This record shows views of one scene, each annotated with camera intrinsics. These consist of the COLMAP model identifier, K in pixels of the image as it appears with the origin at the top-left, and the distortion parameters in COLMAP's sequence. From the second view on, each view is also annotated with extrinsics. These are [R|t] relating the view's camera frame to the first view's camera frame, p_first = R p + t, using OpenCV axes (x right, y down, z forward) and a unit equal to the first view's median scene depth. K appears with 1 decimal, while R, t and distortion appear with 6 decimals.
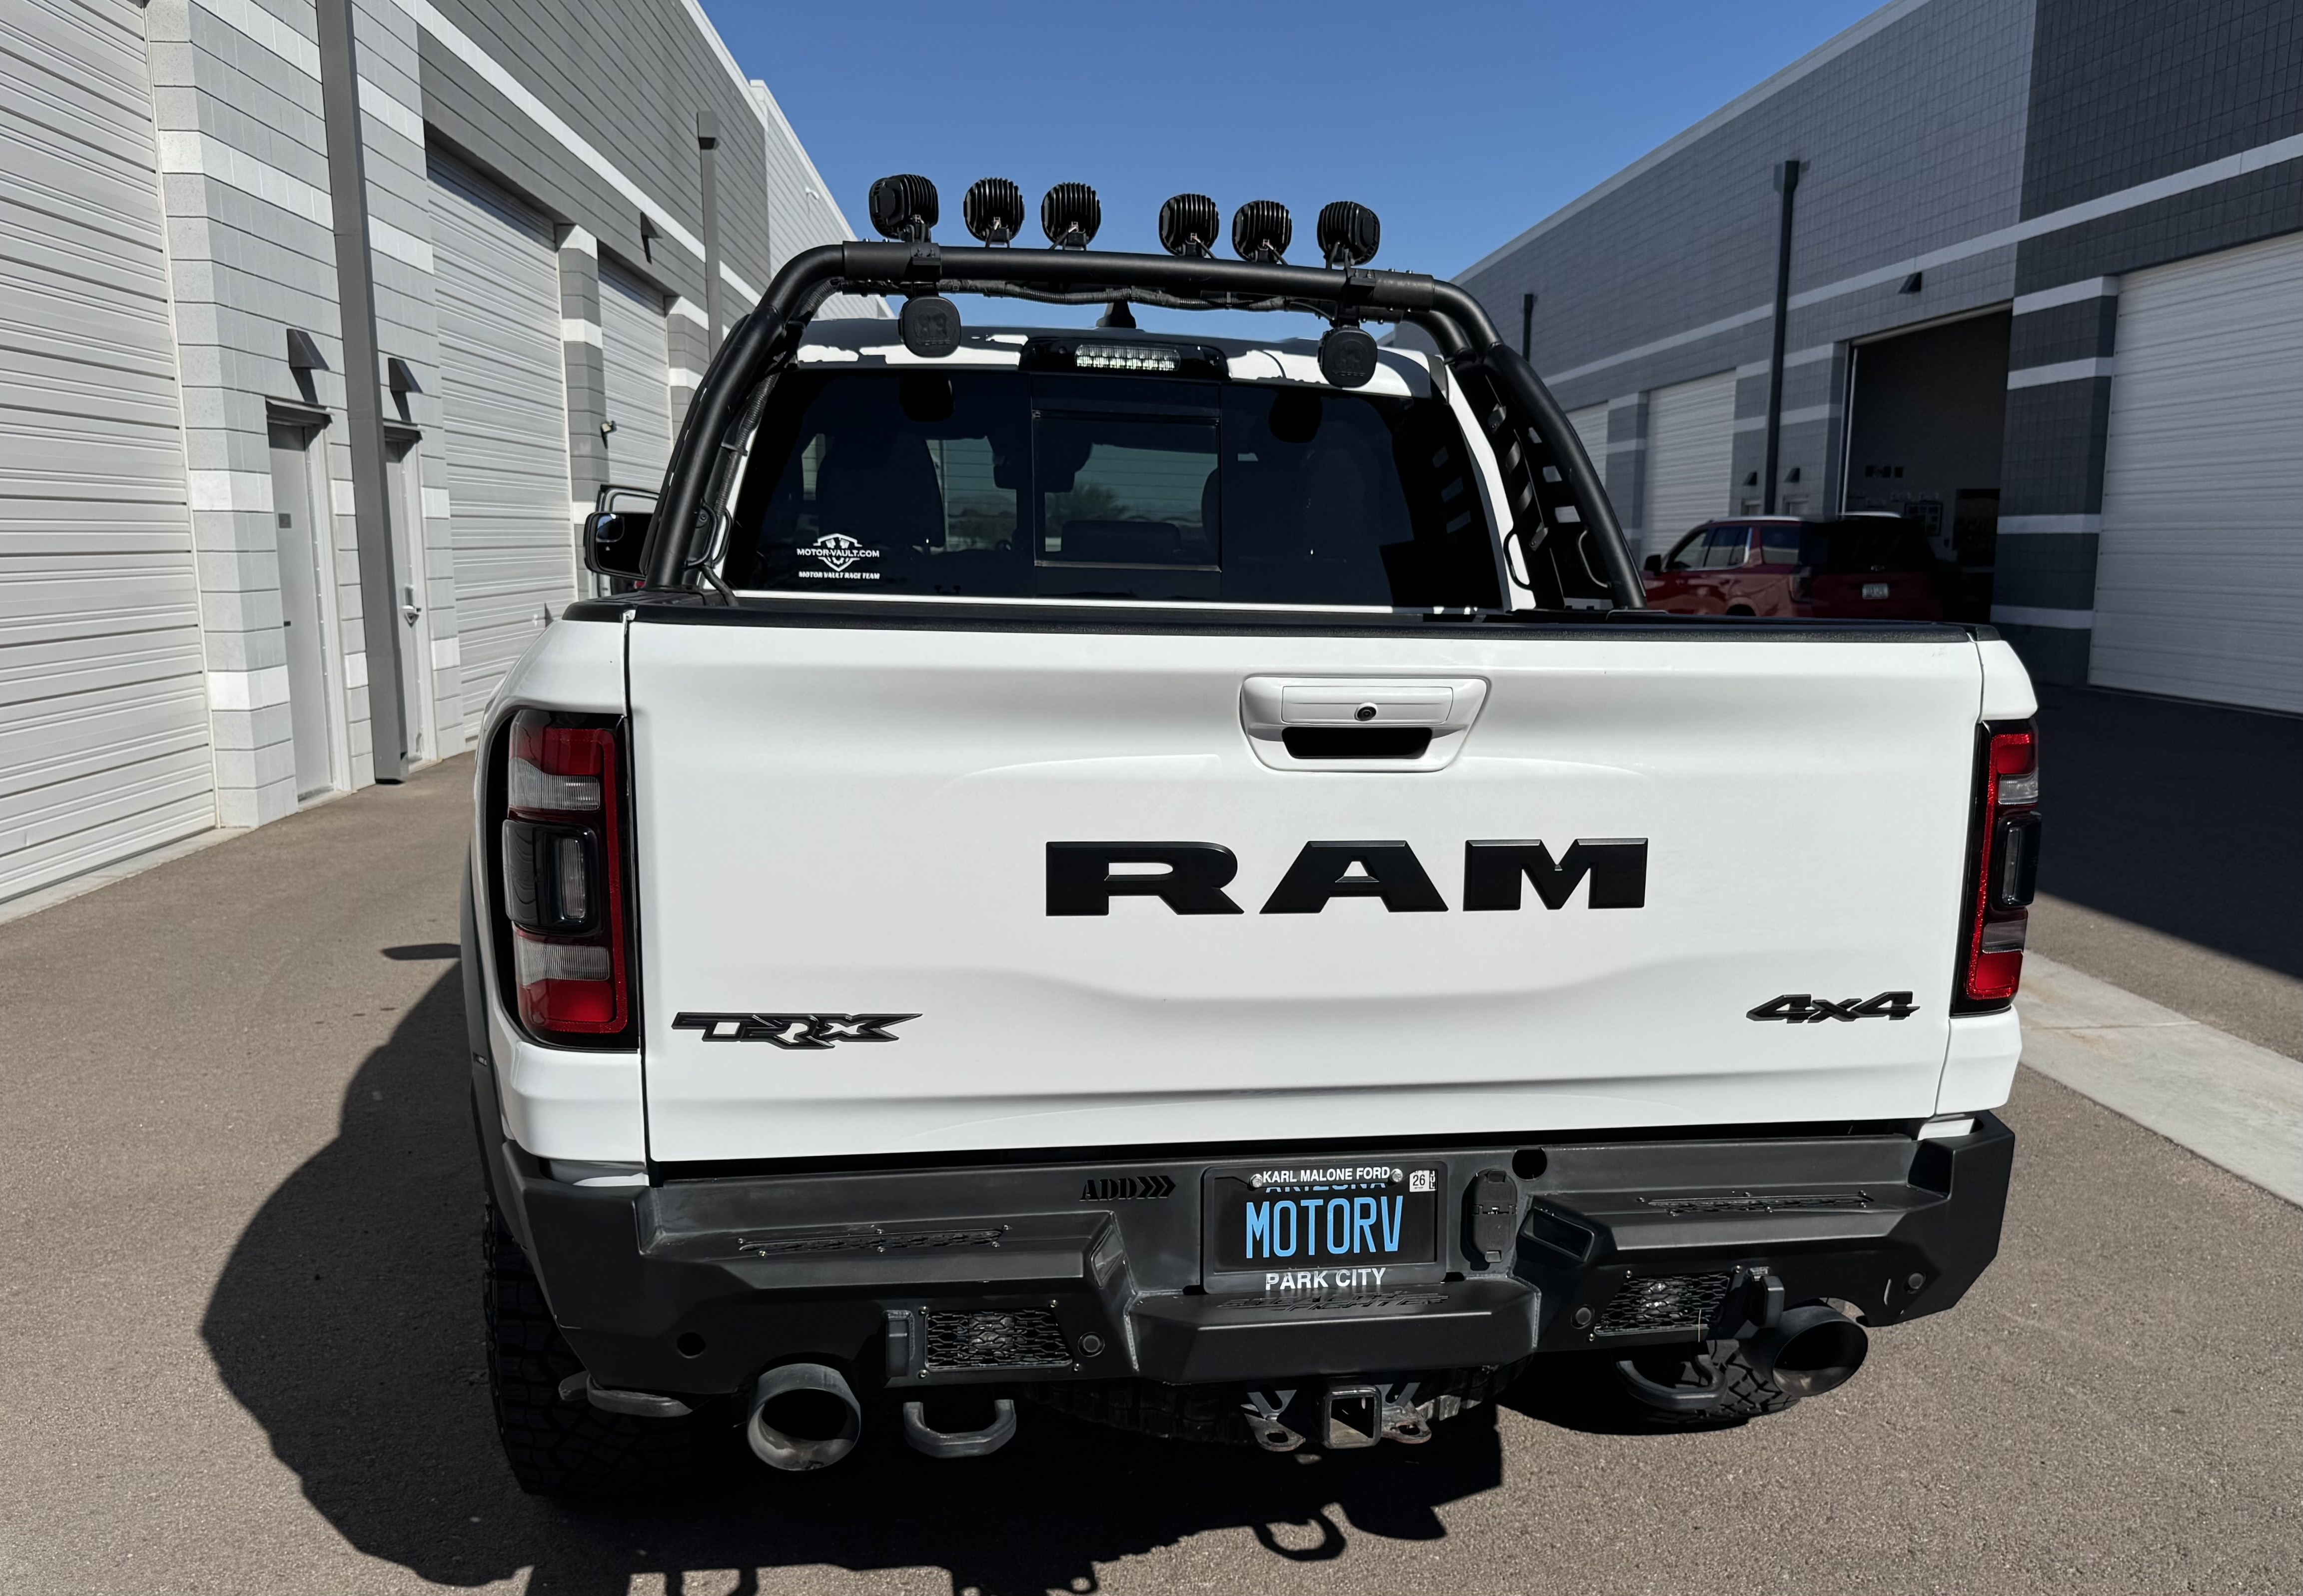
lens RADIAL K [[2115.8, 0, 1279.9], [0, 2115.8, 961.0], [0, 0, 1]] dist [0.079177, -0.182740]
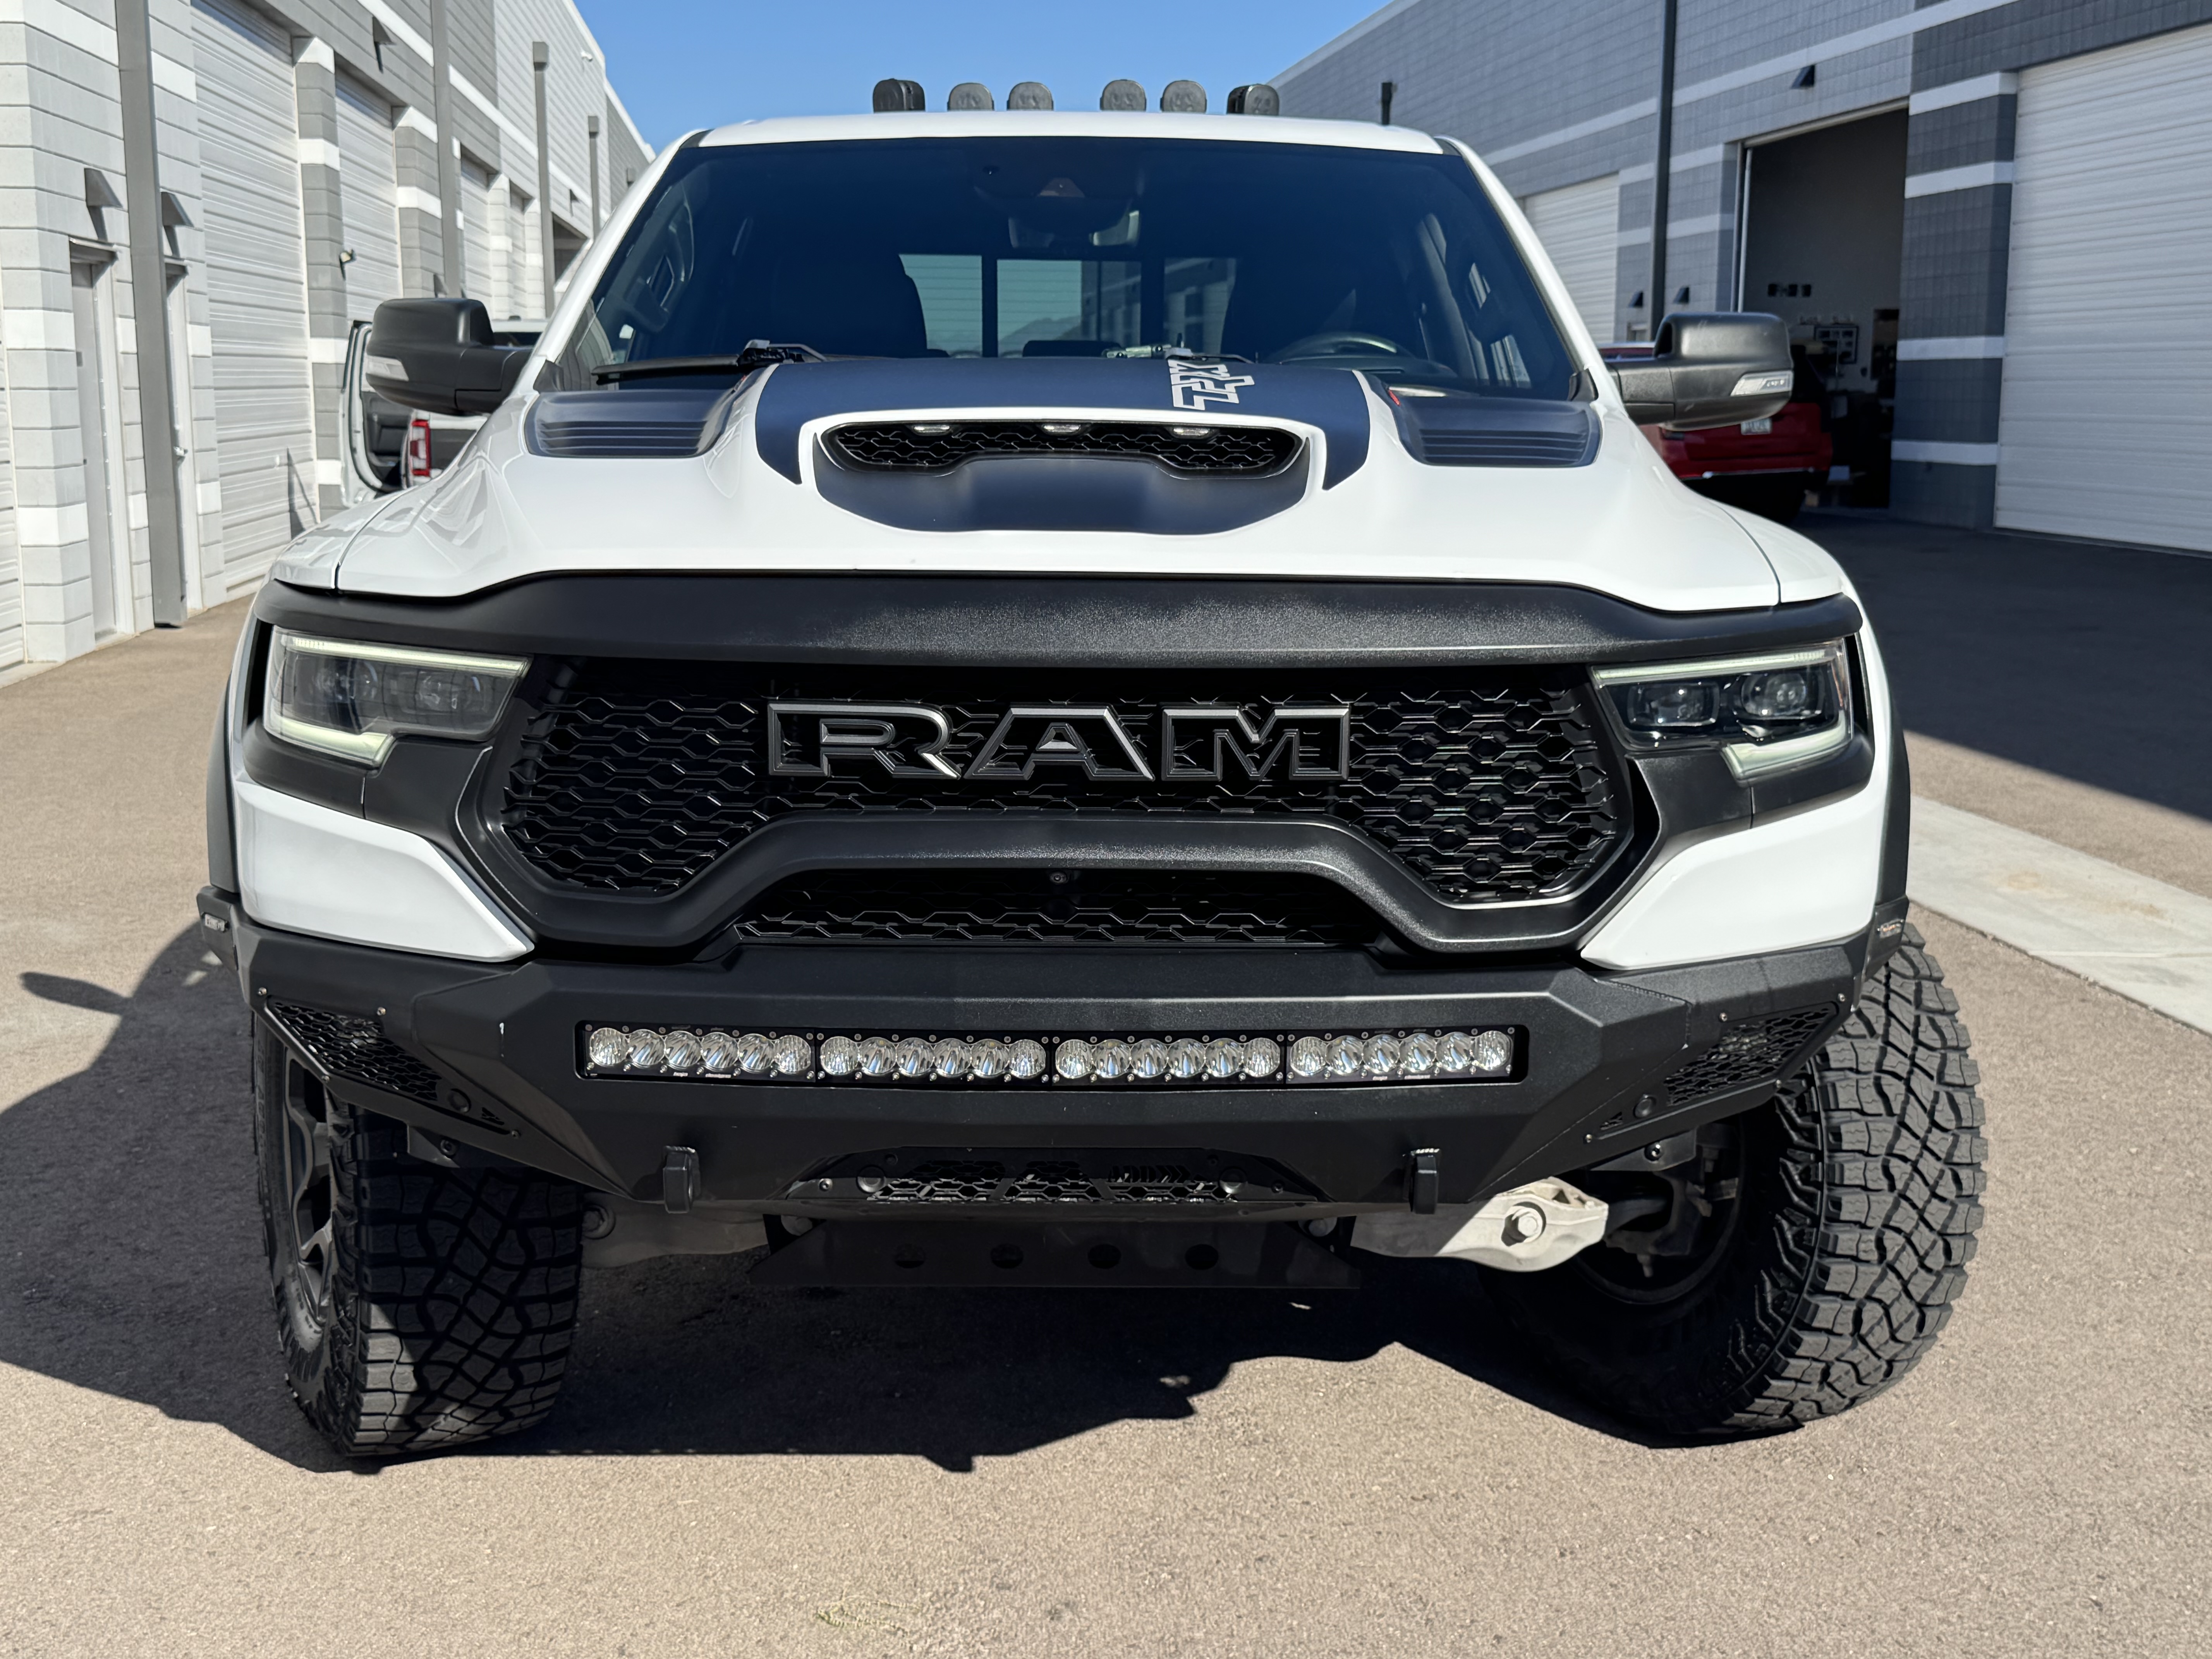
lens RADIAL K [[2652.6, 0, 1106.0], [0, 2652.6, 829.5], [0, 0, 1]] dist [0.190444, -0.495253]
pose [[0.999956, -0.009239, 0.001332, 0.007559], [0.009273, 0.999543, -0.028779, 0.043142], [-0.001065, 0.028790, 0.999585, -0.203431]]
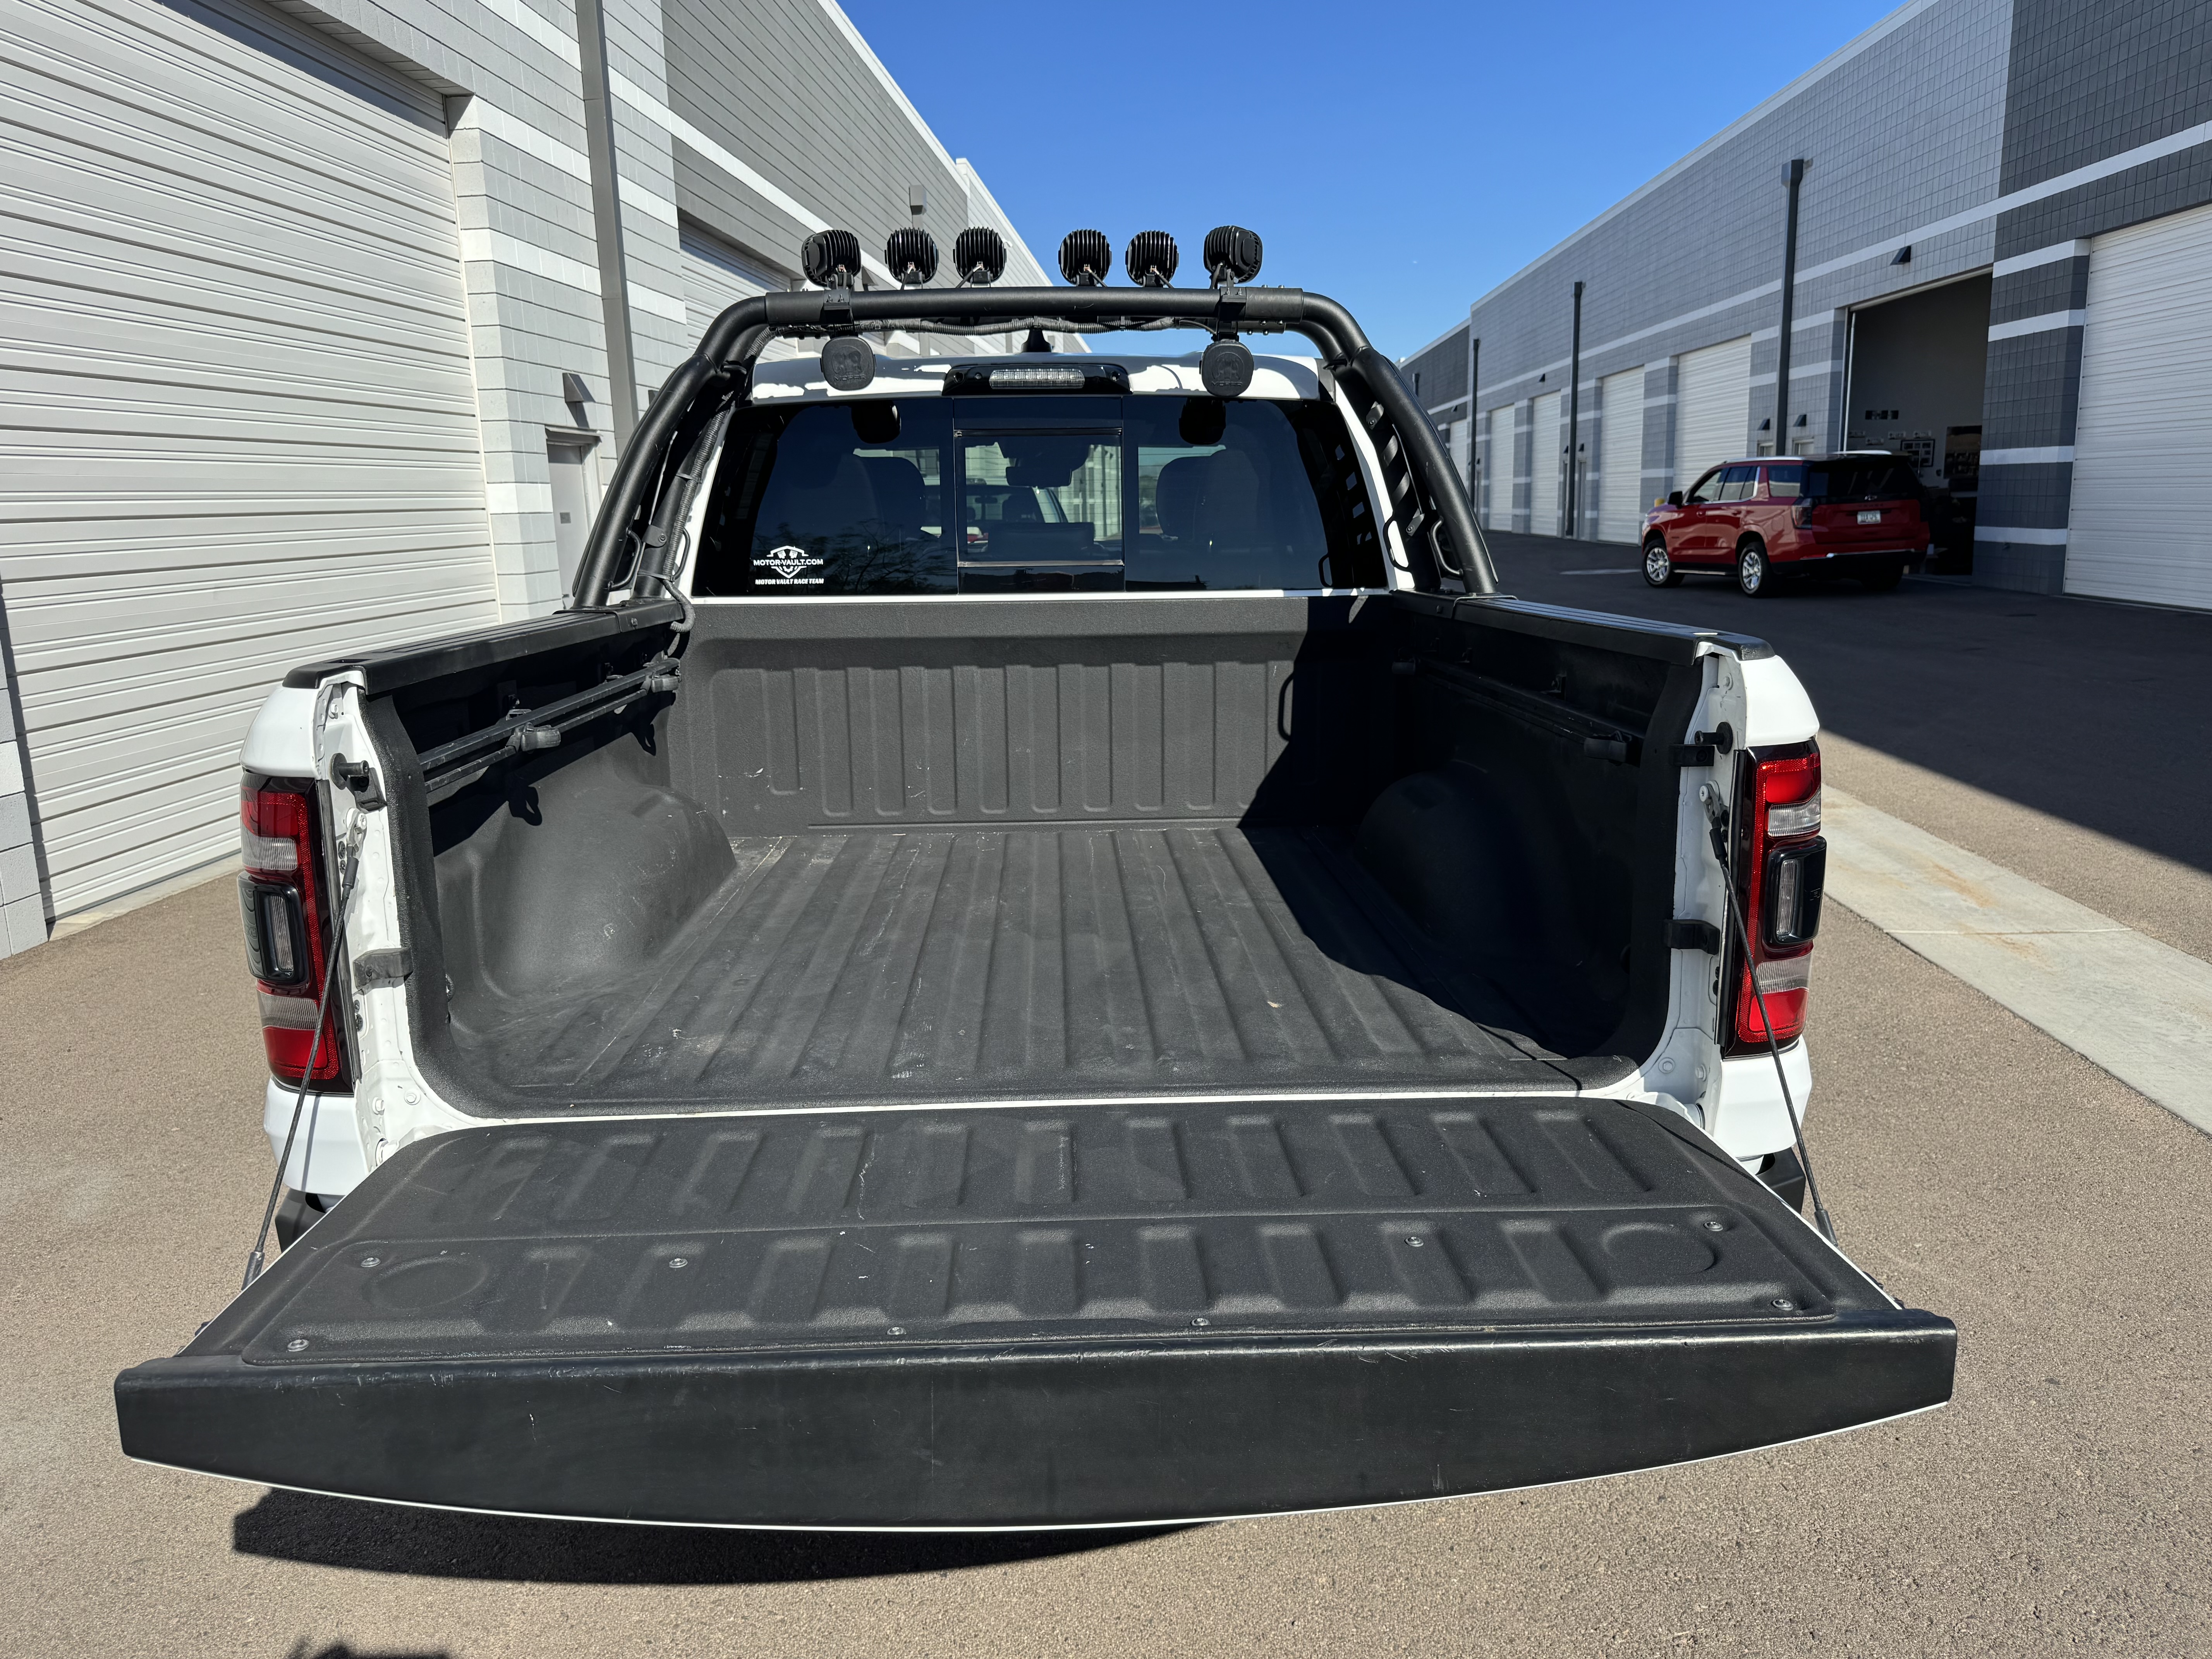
lens RADIAL K [[1646.7, 0, 1076.6], [0, 1646.7, 825.4], [0, 0, 1]] dist [-0.006467, -0.004135]
pose [[0.982609, -0.002723, -0.185669, 0.029319], [0.003440, 0.999988, 0.003540, -0.013874], [0.185657, -0.004117, 0.982606, 0.040944]]
